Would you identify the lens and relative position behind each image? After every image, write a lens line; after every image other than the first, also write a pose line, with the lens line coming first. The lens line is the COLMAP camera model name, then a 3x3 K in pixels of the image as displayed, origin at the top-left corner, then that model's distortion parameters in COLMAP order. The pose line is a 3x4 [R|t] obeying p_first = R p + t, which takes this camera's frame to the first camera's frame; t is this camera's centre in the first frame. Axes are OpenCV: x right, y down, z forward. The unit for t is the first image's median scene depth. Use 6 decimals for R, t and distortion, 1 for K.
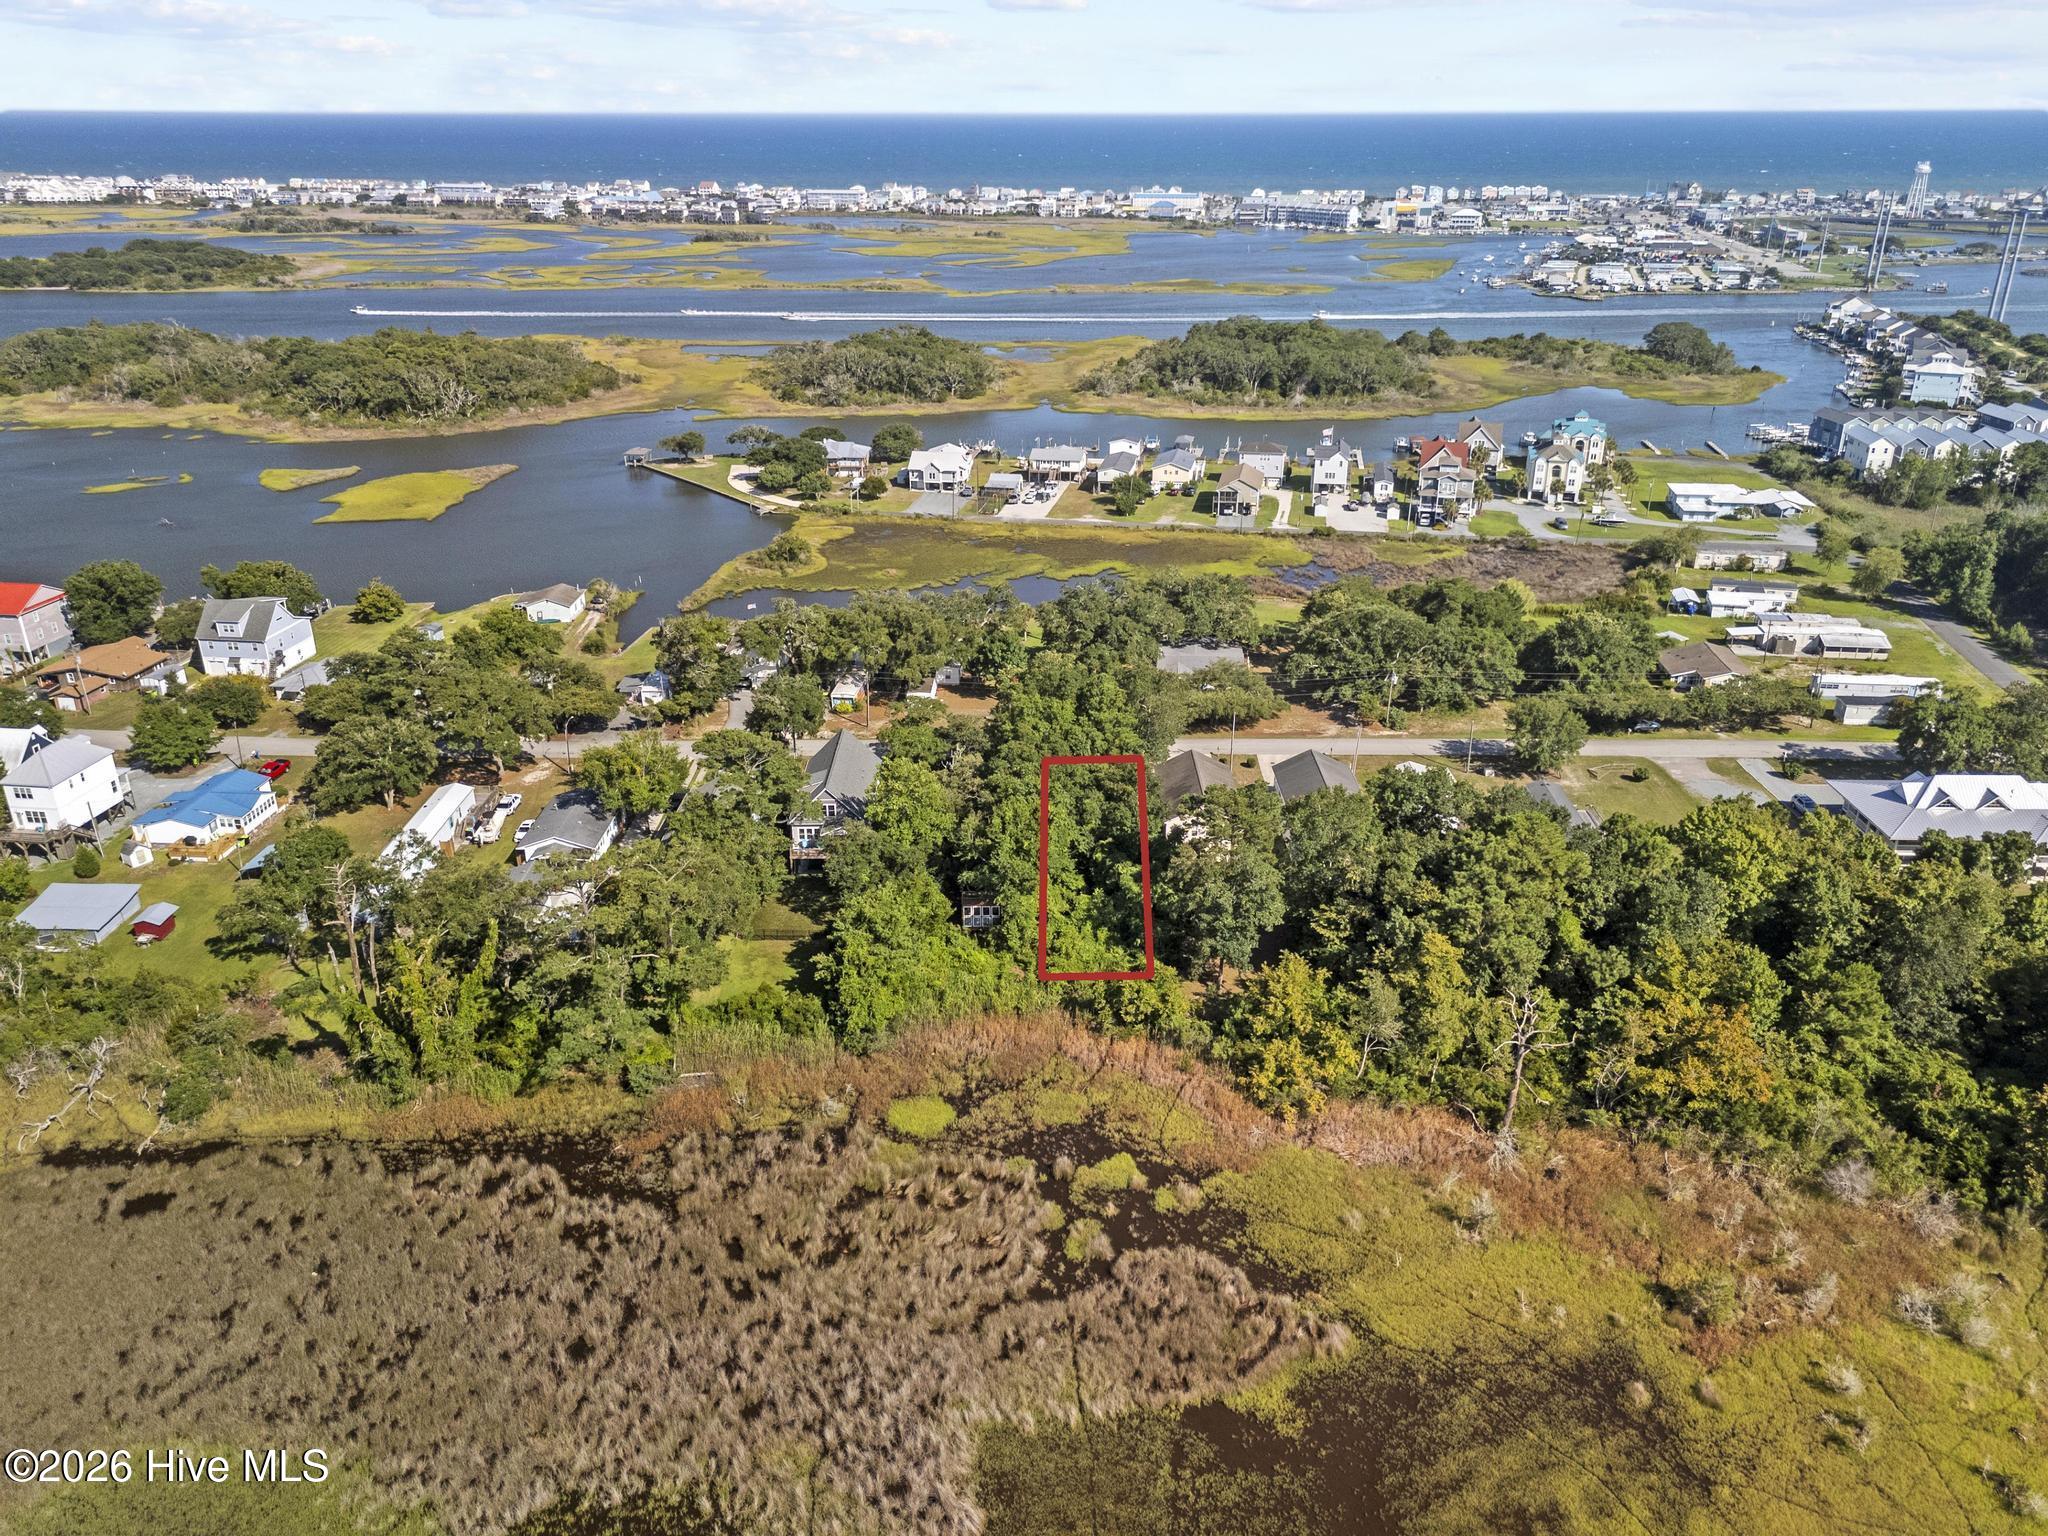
lens RADIAL K [[1496.5, 0, 1032.5], [0, 1496.5, 773.1], [0, 0, 1]] dist [0.066951, -0.069965]
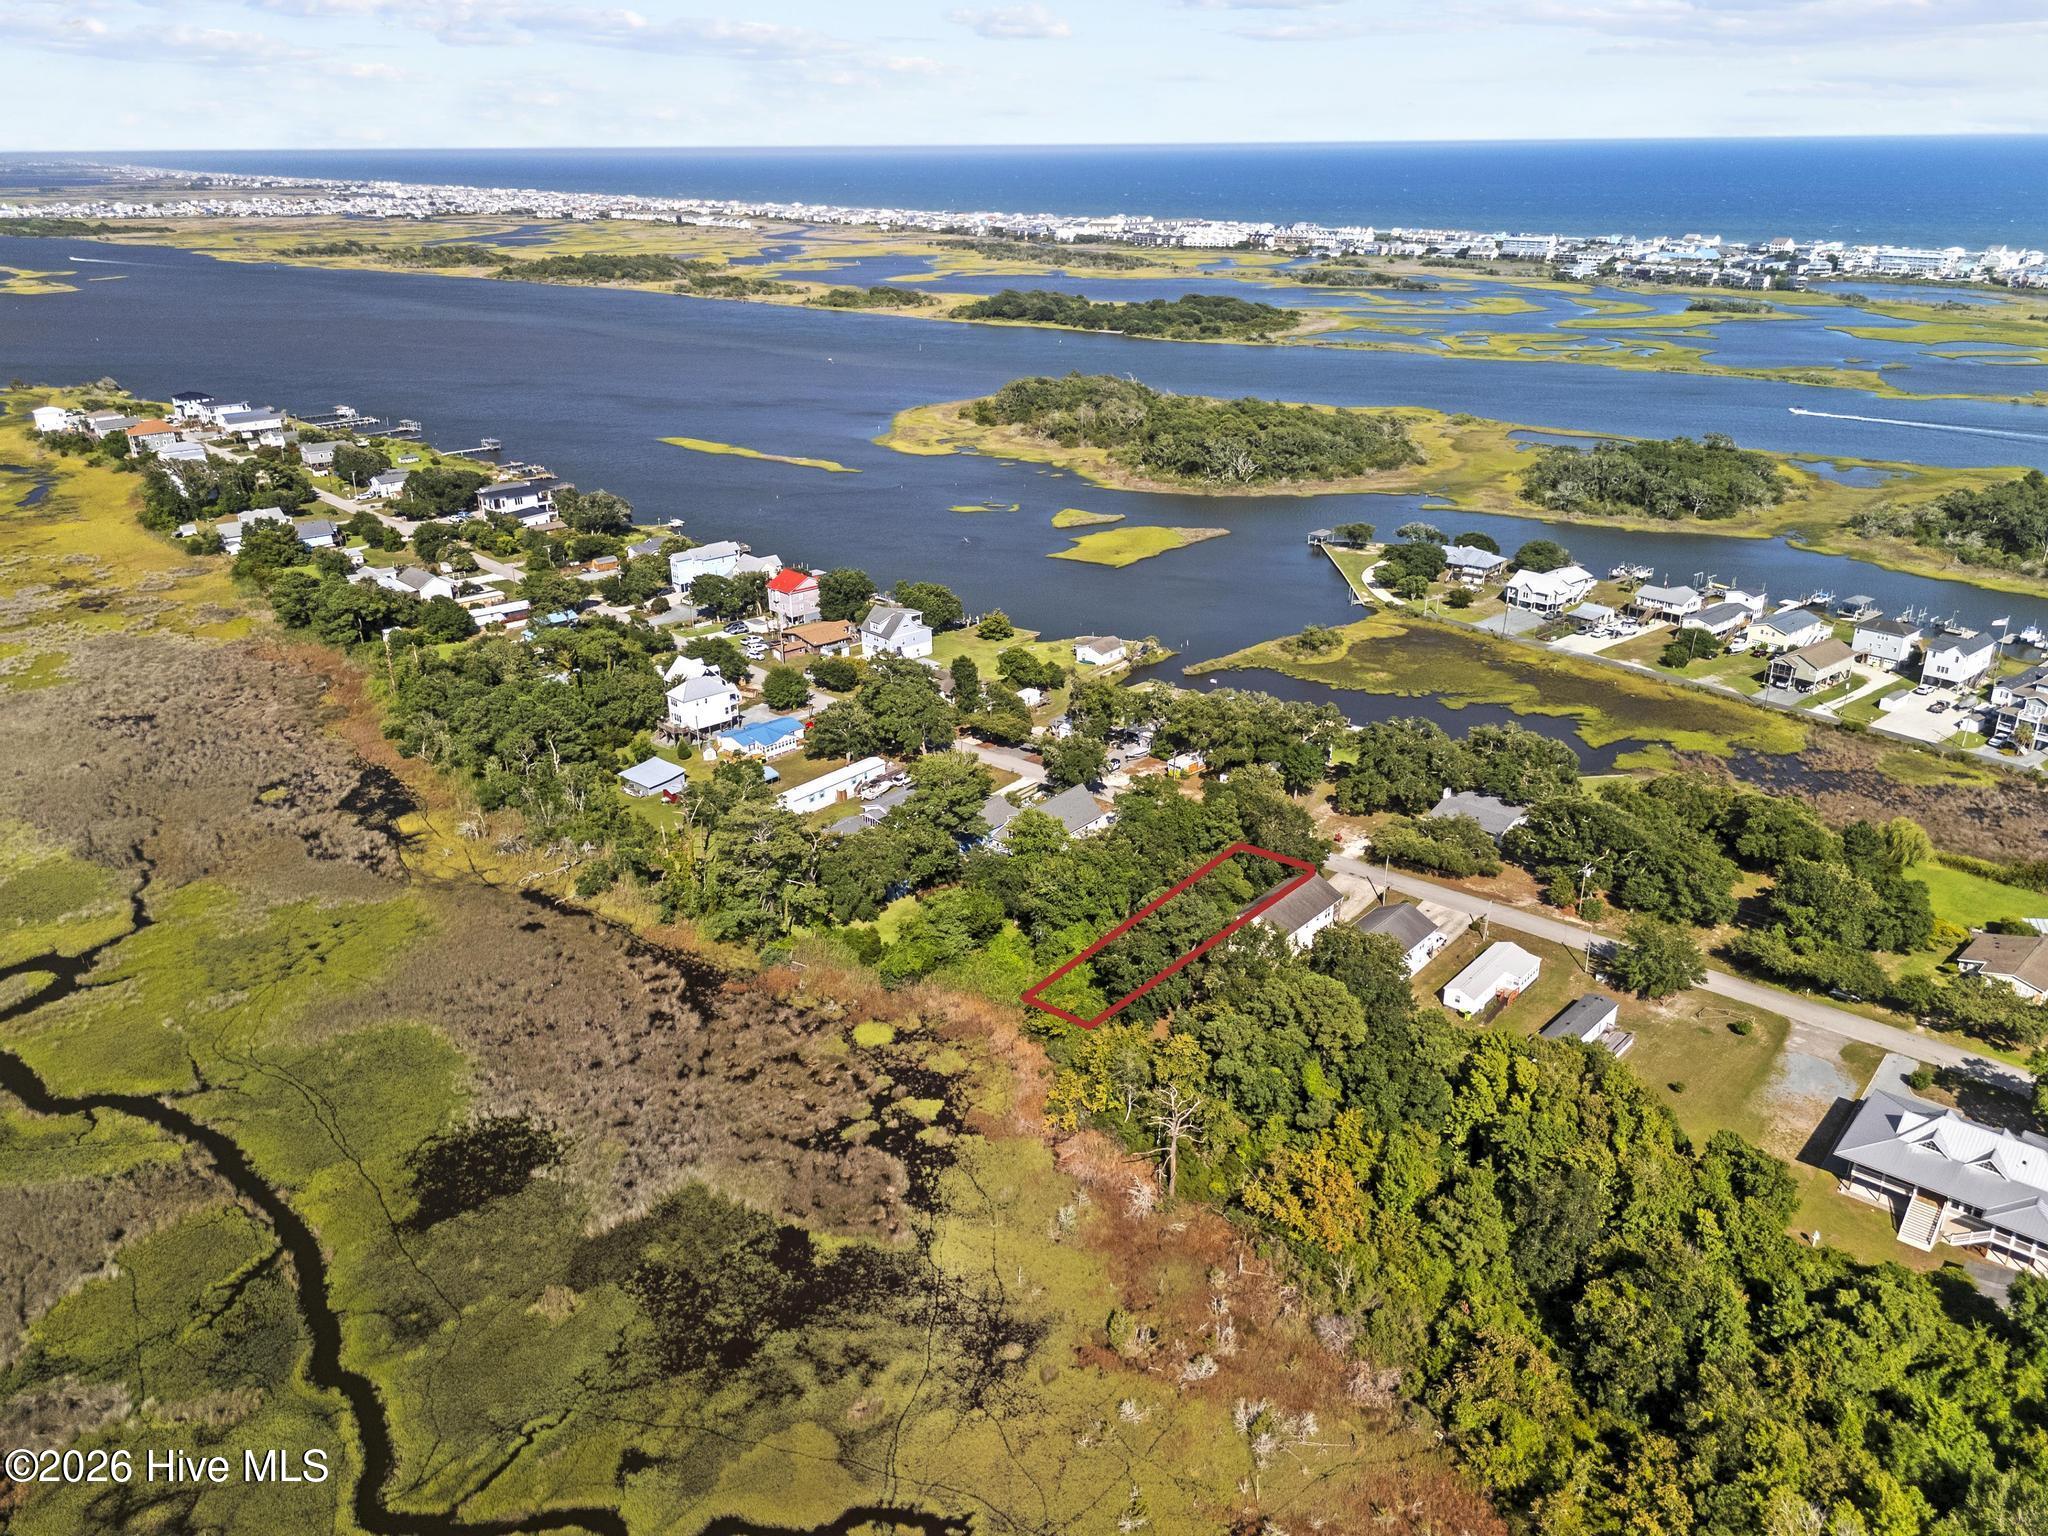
lens RADIAL K [[1496.5, 0, 1032.5], [0, 1496.5, 773.1], [0, 0, 1]] dist [0.066951, -0.069965]
pose [[0.767918, 0.238985, -0.594297, 0.404202], [-0.248851, 0.966222, 0.066996, -0.075292], [0.590234, 0.096444, 0.801450, -0.059507]]
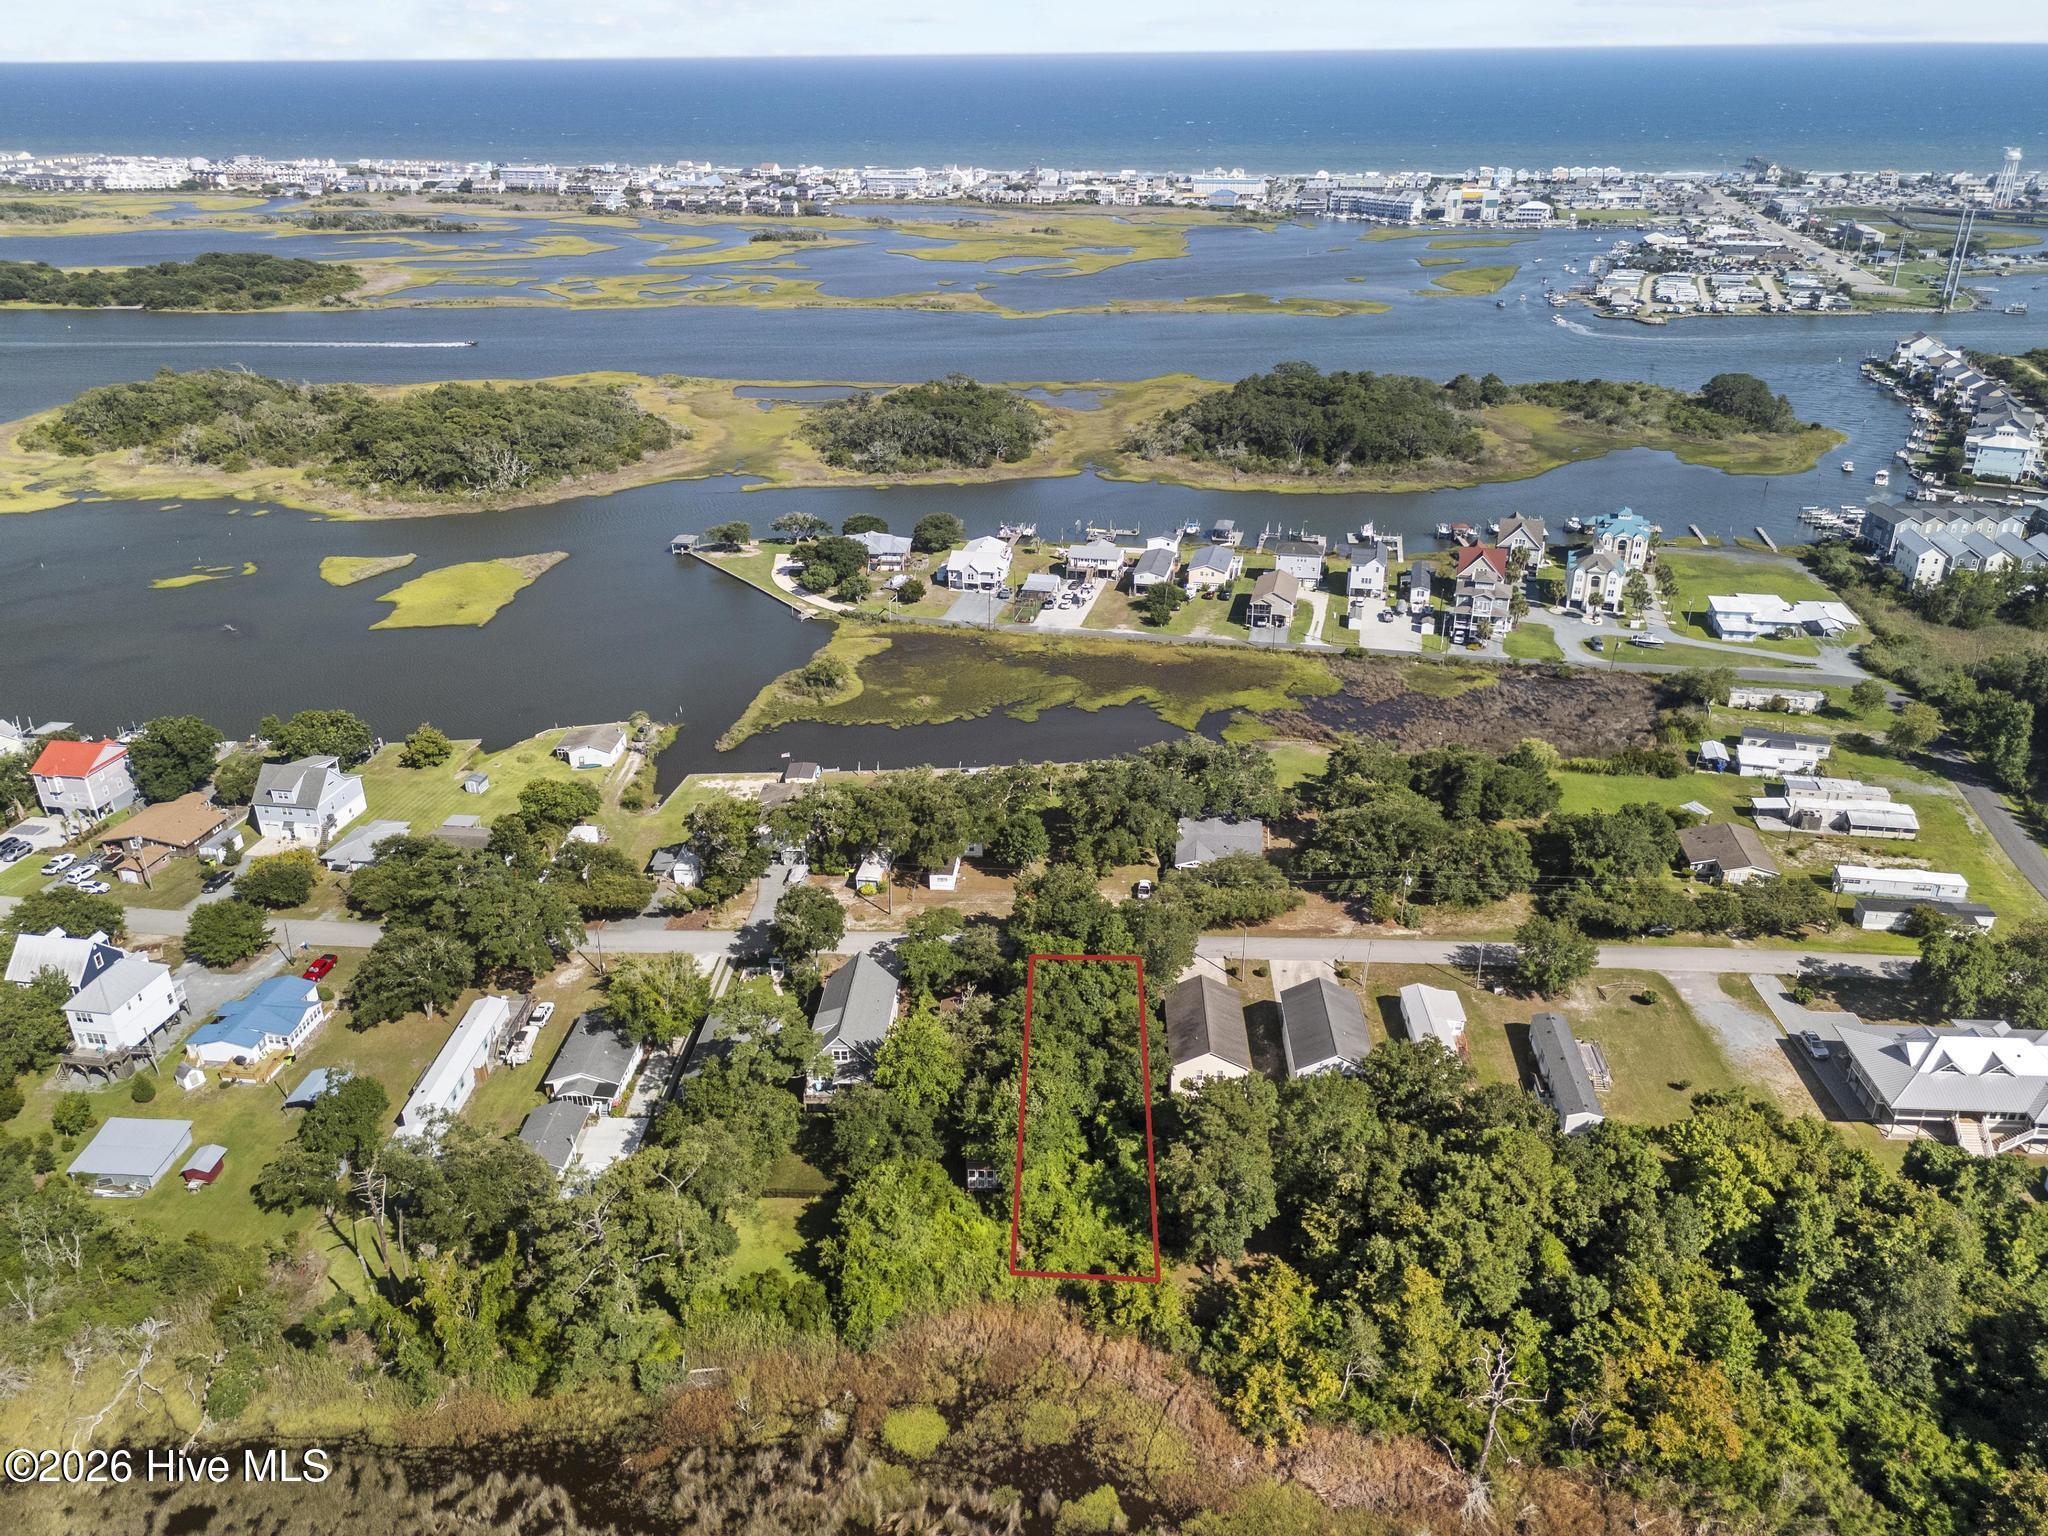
lens RADIAL K [[1490.9, 0, 1033.7], [0, 1490.9, 774.6], [0, 0, 1]] dist [0.073660, -0.075441]
pose [[0.999175, 0.009491, -0.039483, 0.020607], [-0.008197, 0.999427, 0.032832, -0.120550], [0.039772, -0.032481, 0.998681, -0.011109]]
